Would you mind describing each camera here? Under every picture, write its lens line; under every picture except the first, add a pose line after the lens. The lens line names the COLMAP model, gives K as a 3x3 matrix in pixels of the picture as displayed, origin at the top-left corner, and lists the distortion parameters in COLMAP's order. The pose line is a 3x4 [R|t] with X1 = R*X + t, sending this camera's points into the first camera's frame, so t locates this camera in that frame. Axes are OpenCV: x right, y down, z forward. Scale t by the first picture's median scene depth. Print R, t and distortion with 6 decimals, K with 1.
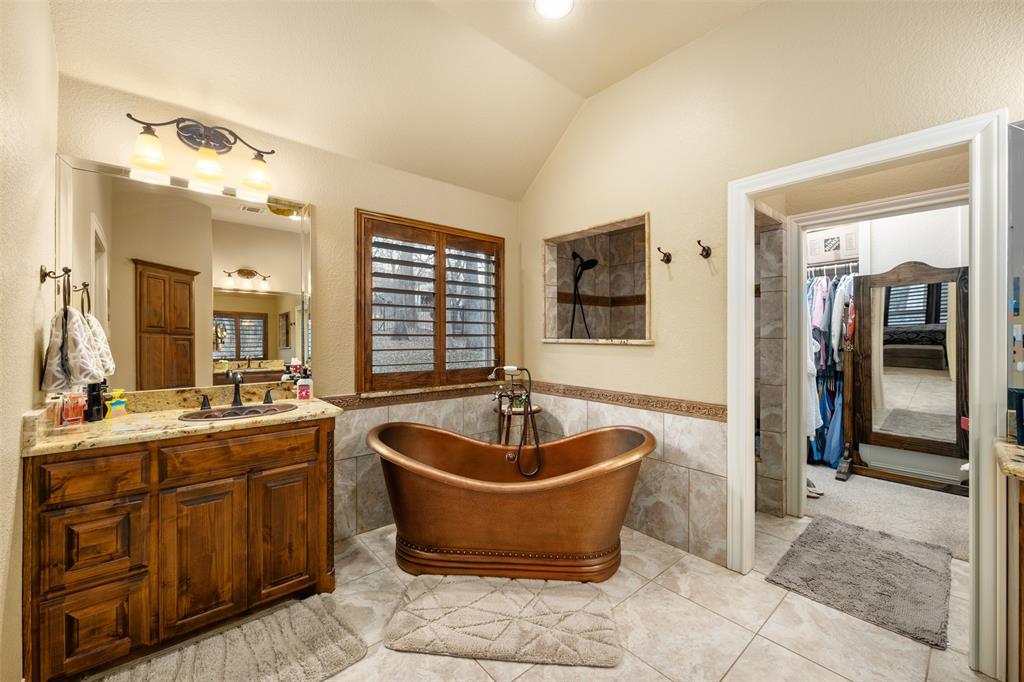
lens RADIAL K [[407.4, 0, 515.3], [0, 407.4, 336.1], [0, 0, 1]] dist [-0.002478, -0.000090]
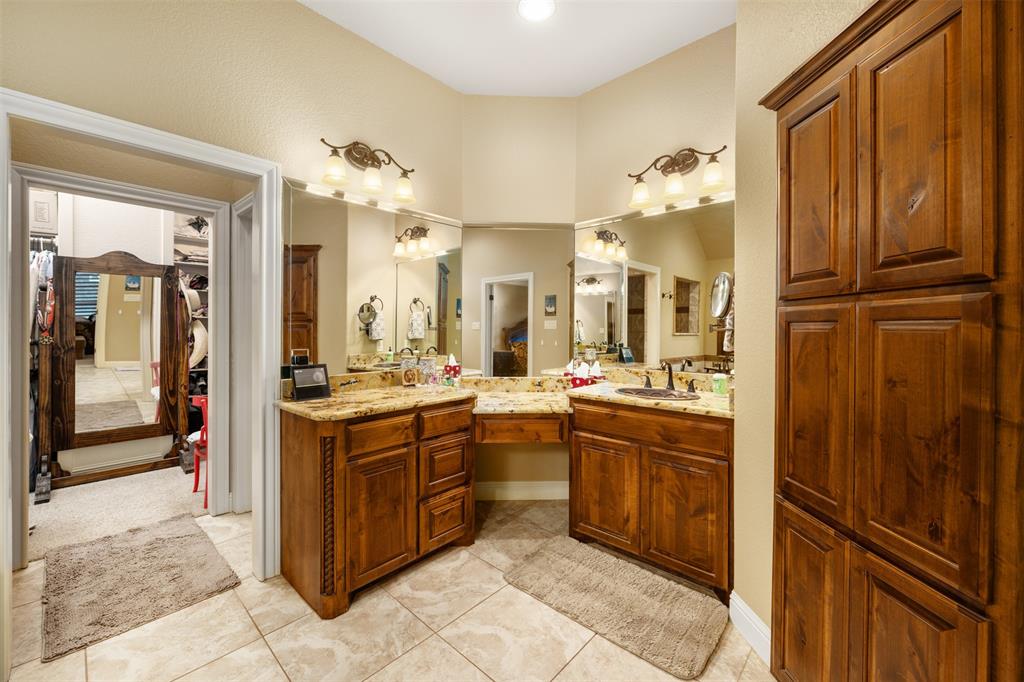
lens RADIAL K [[407.4, 0, 514.7], [0, 407.4, 334.5], [0, 0, 1]] dist [-0.002478, -0.000090]
pose [[-0.119735, -0.017190, 0.992657, -0.161401], [-0.004349, 0.999850, 0.016790, -0.002296], [-0.992796, -0.002306, -0.119791, 0.211308]]
